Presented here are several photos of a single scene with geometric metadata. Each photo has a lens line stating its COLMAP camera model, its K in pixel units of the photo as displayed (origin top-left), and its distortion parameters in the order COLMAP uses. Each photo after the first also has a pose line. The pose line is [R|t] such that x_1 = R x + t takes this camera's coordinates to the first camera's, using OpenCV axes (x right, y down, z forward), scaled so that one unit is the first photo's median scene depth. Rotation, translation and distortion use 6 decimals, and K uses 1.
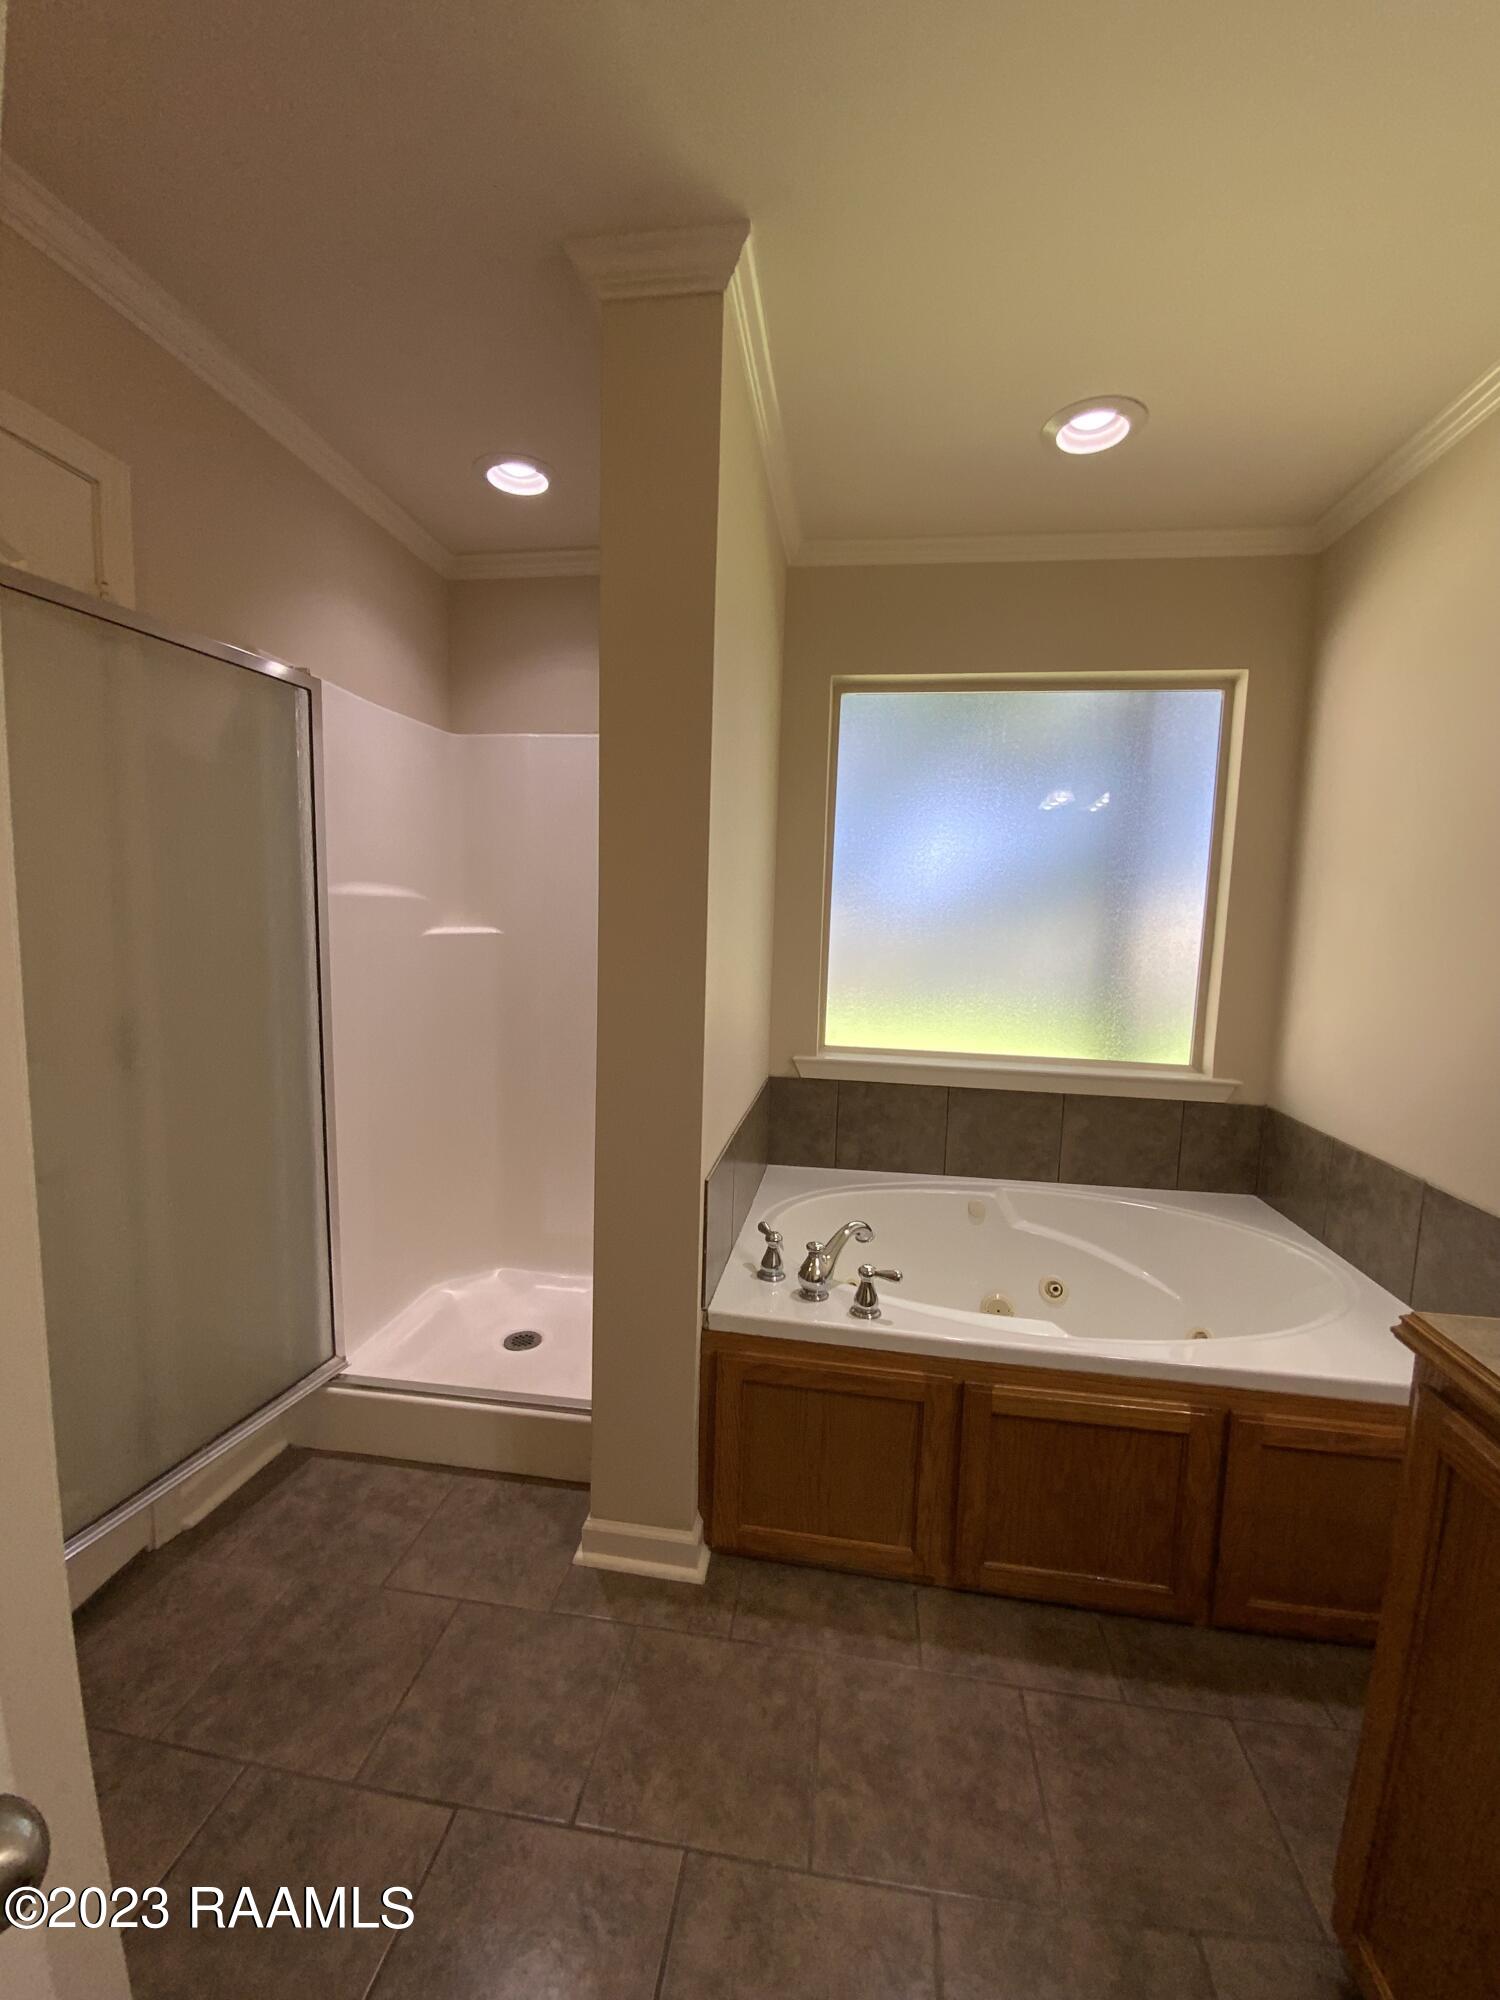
lens RADIAL K [[808.6, 0, 750.0], [0, 808.6, 1000.0], [0, 0, 1]] dist [0.009454, -0.011321]
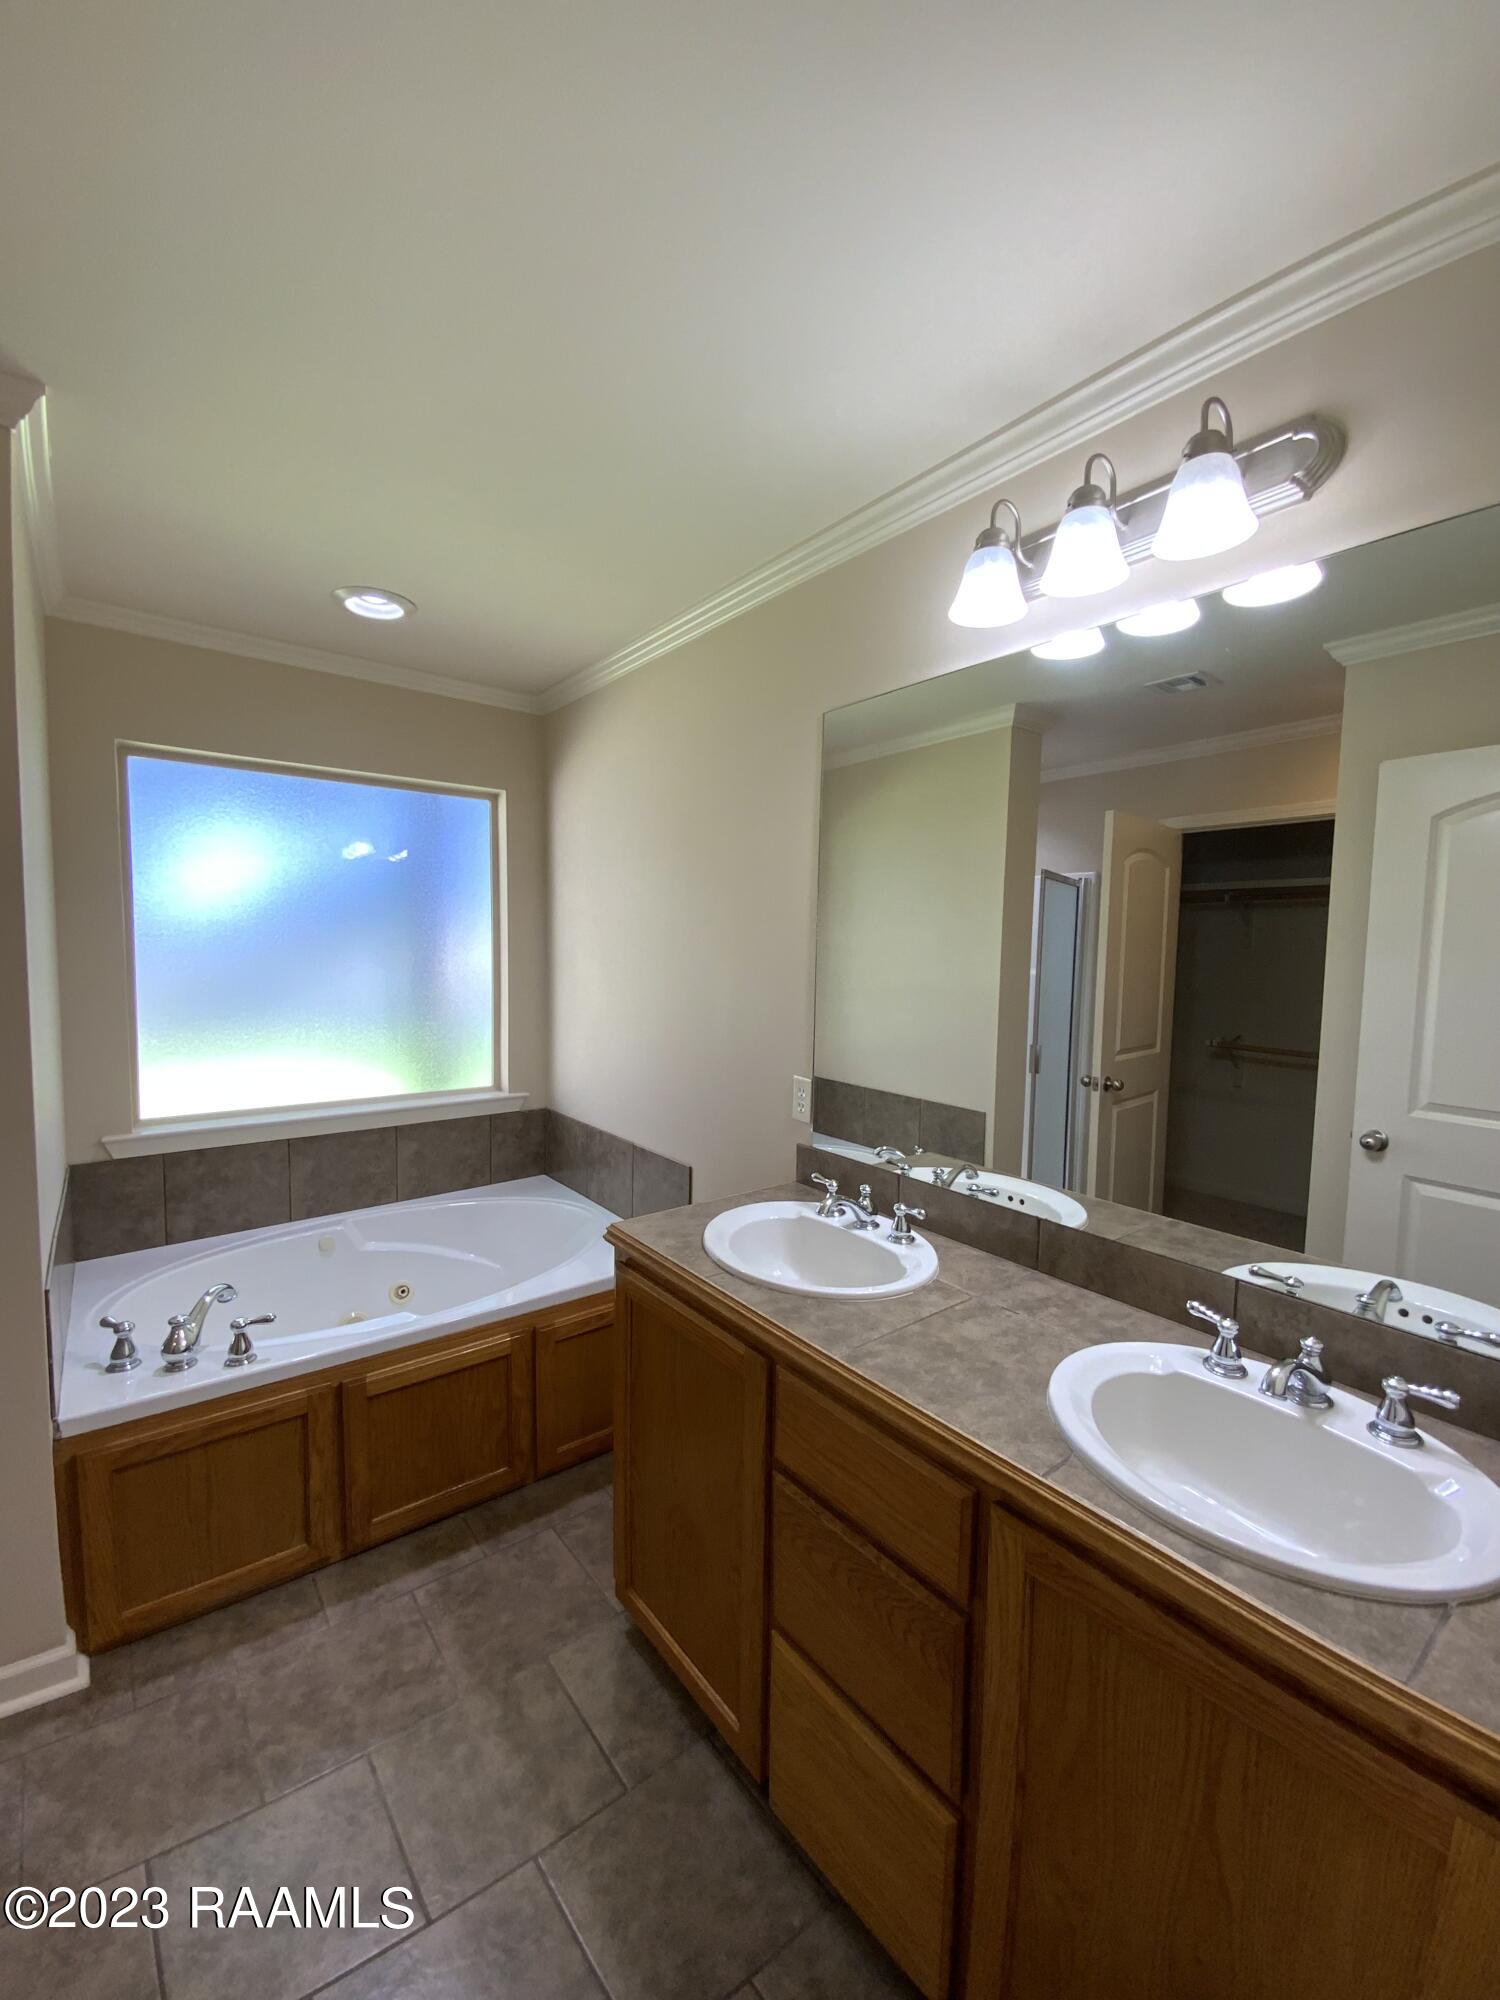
lens RADIAL K [[808.6, 0, 750.0], [0, 808.6, 1000.0], [0, 0, 1]] dist [0.009454, -0.011321]
pose [[0.690799, -0.071379, 0.719515, -0.140735], [0.081780, 0.996443, 0.020335, -0.075321], [-0.718407, 0.044794, 0.694179, -0.303420]]
